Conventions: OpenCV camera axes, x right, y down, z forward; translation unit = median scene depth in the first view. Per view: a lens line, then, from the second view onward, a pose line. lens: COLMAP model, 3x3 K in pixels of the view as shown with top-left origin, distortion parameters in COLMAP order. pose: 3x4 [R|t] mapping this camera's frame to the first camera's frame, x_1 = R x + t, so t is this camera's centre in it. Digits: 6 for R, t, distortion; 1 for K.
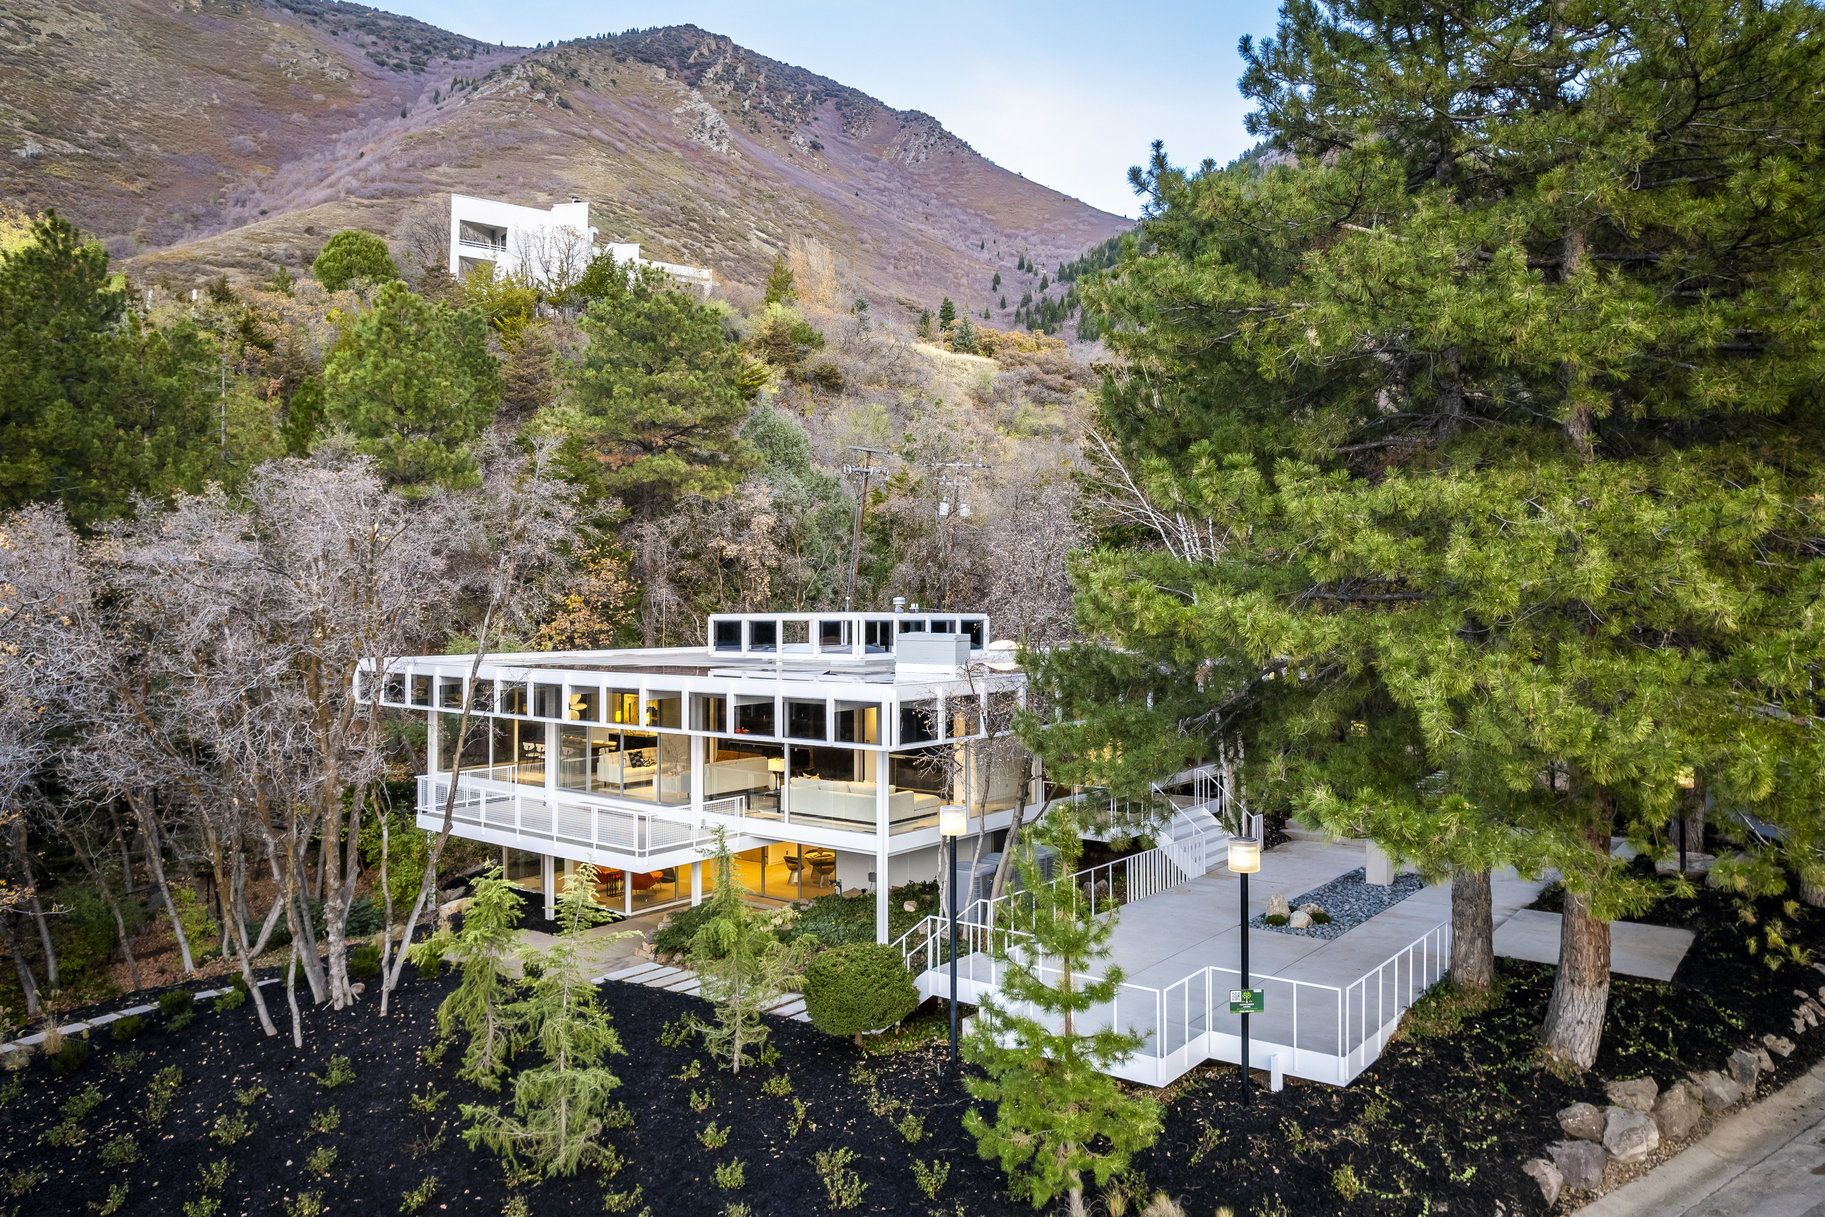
lens RADIAL K [[1297.1, 0, 980.6], [0, 1297.1, 568.8], [0, 0, 1]] dist [-0.072324, 0.044741]
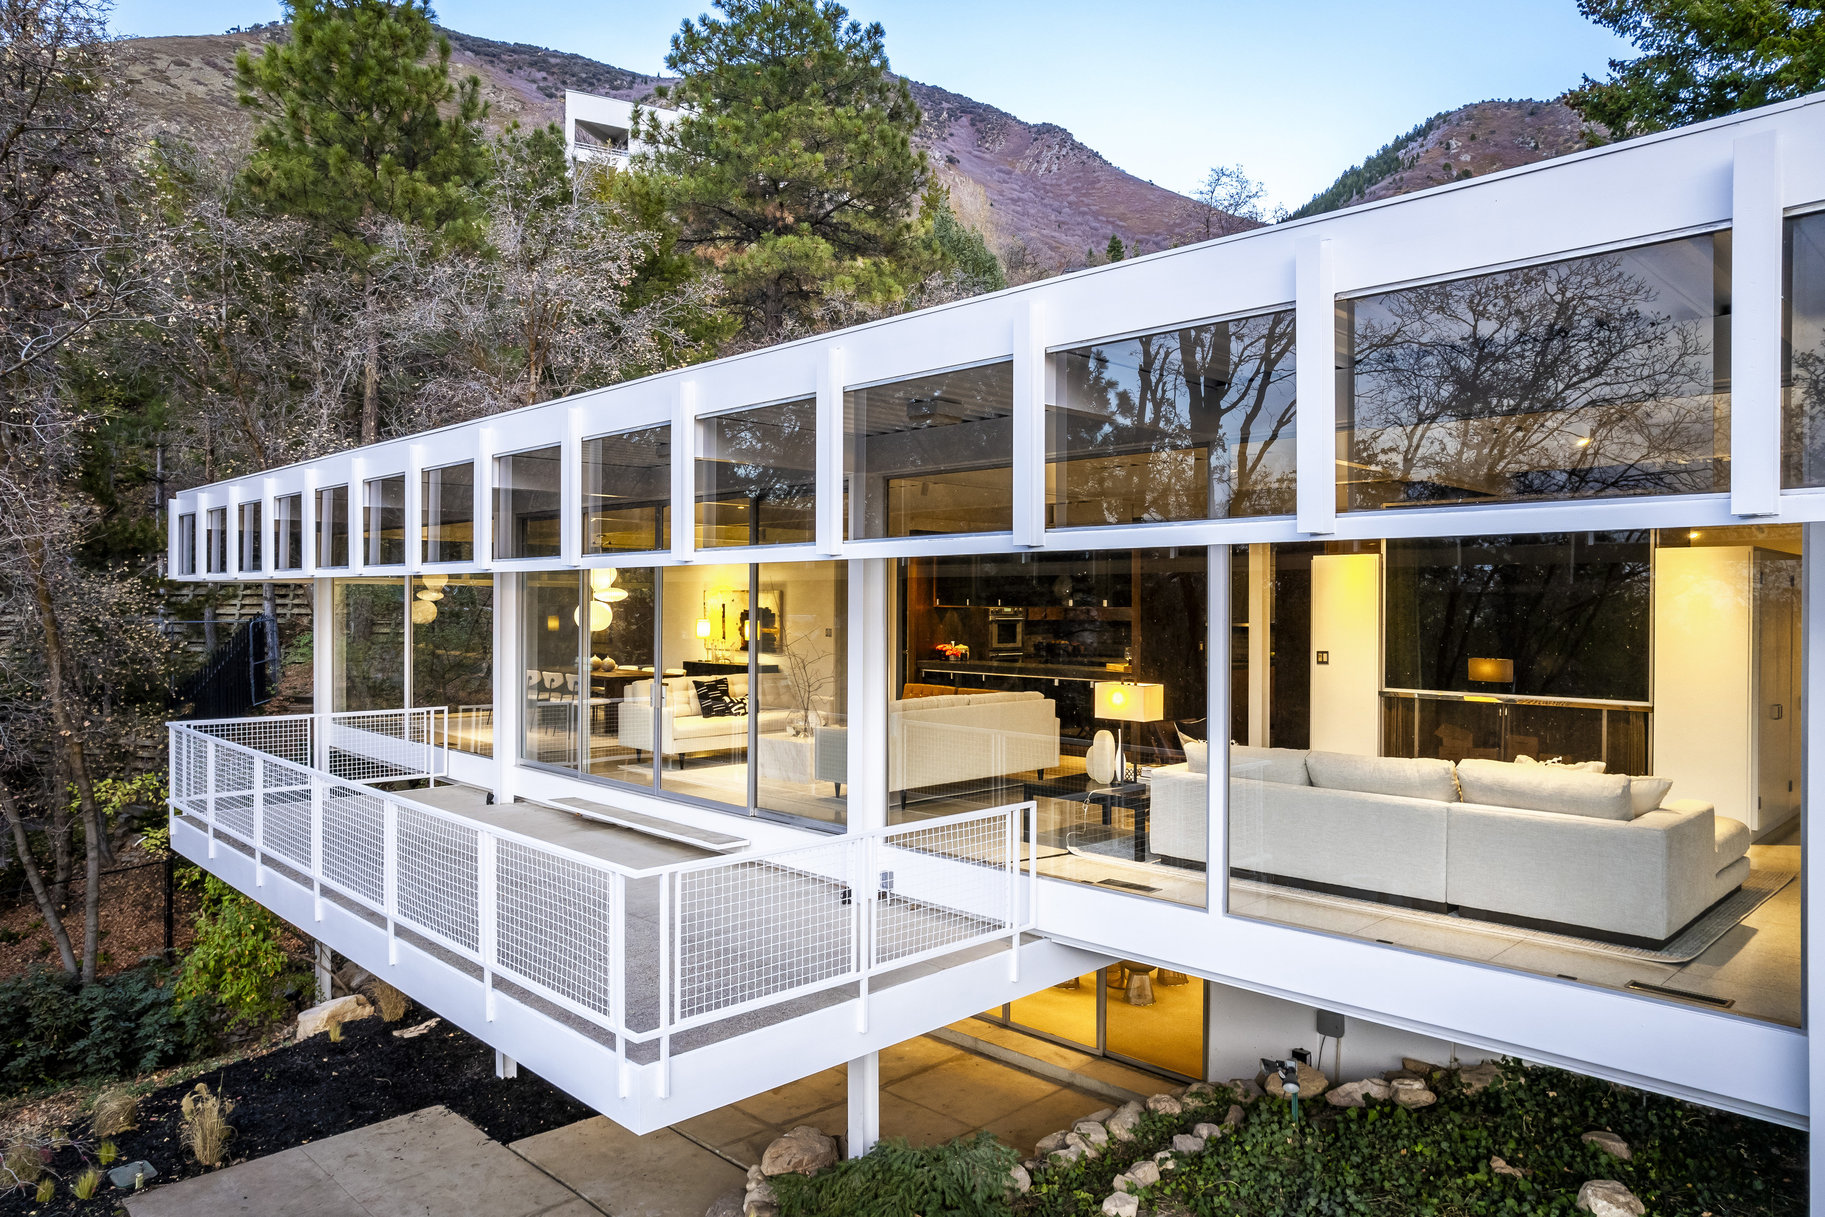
lens RADIAL K [[1171.4, 0, 914.8], [0, 1171.4, 626.4], [0, 0, 1]] dist [-0.072953, 0.060573]
pose [[0.988405, 0.008577, -0.151597, -0.039667], [-0.002386, 0.999157, 0.040978, 0.029615], [0.151821, -0.040142, 0.987593, 0.173382]]
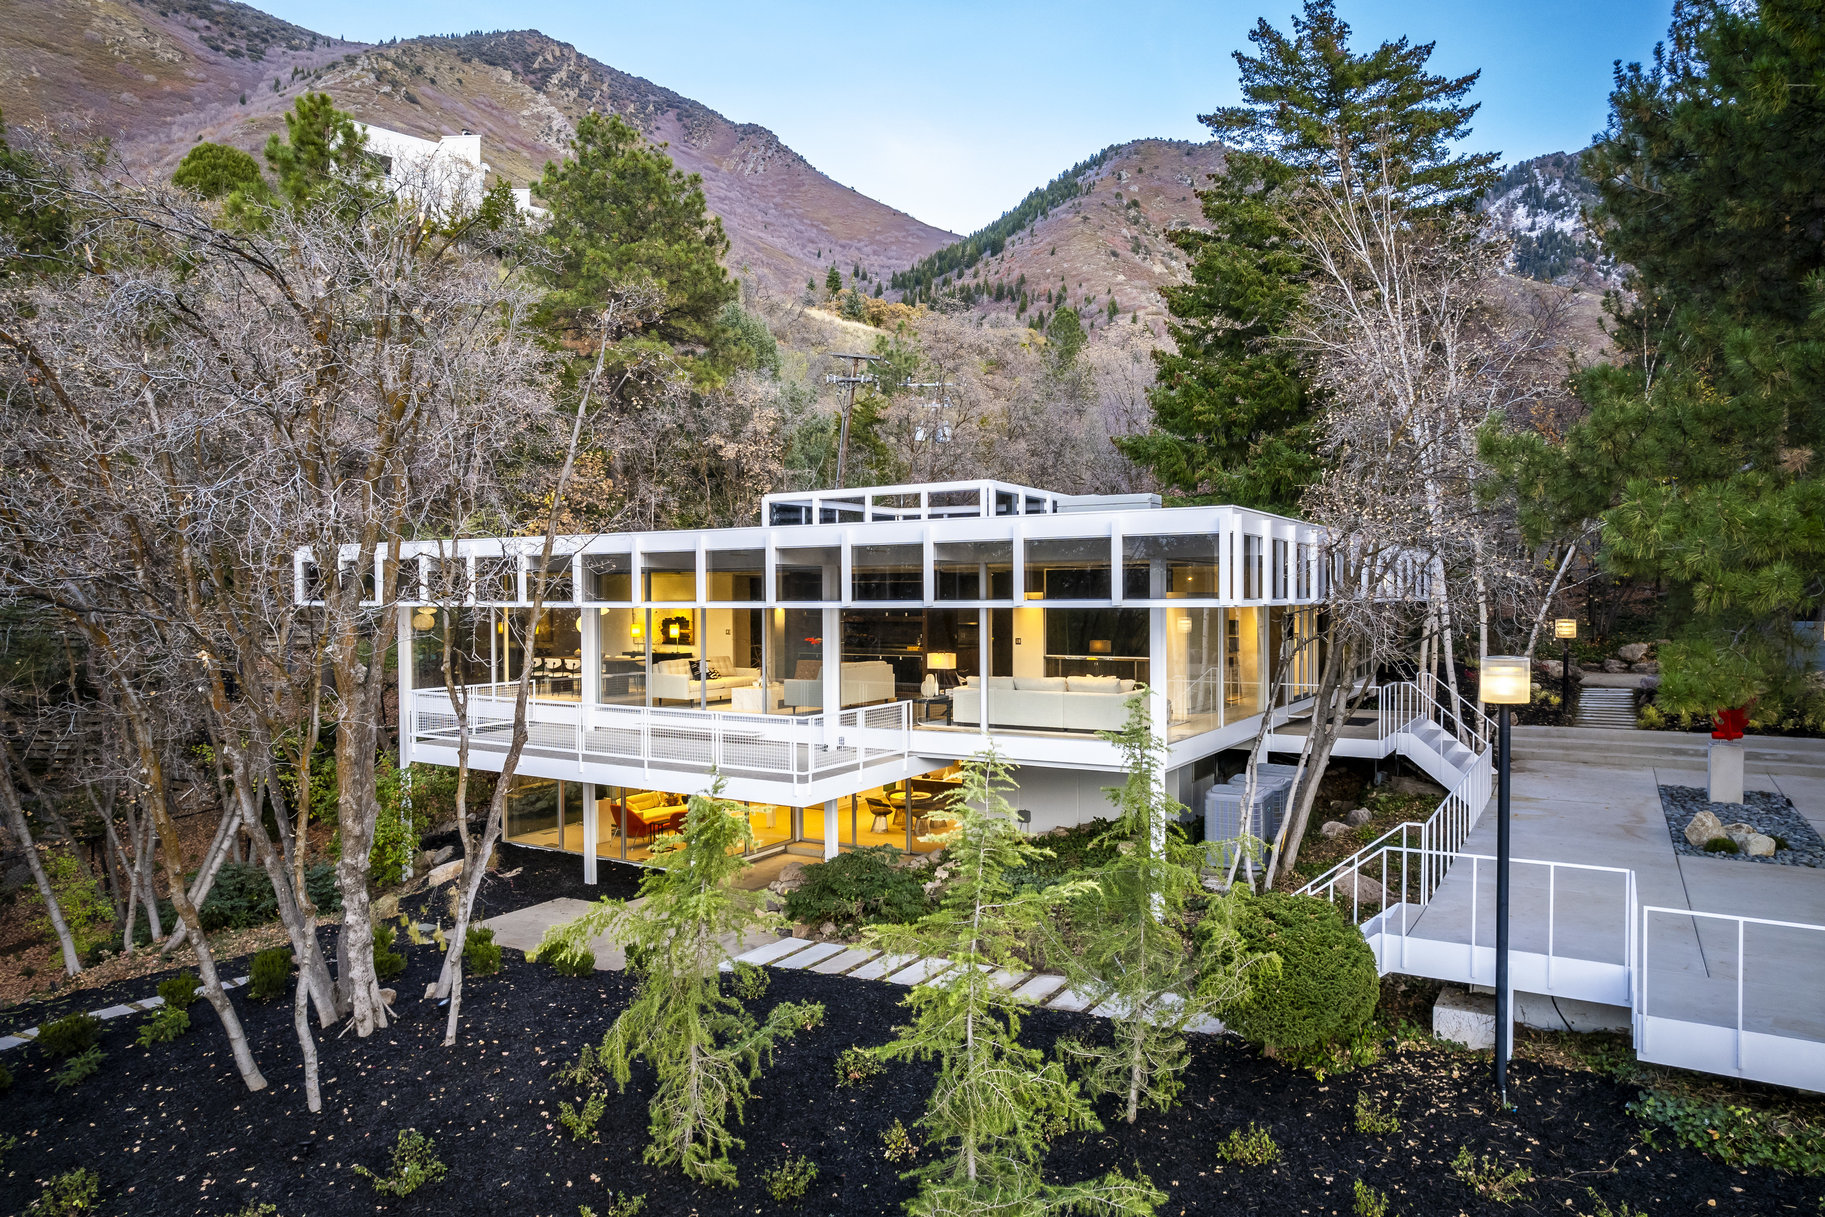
lens RADIAL K [[1171.4, 0, 914.8], [0, 1171.4, 626.4], [0, 0, 1]] dist [-0.072953, 0.060573]
pose [[0.994859, -0.004569, 0.101163, -0.057259], [-0.000468, 0.998763, 0.049719, 0.024055], [-0.101265, -0.049511, 0.993627, 0.084205]]
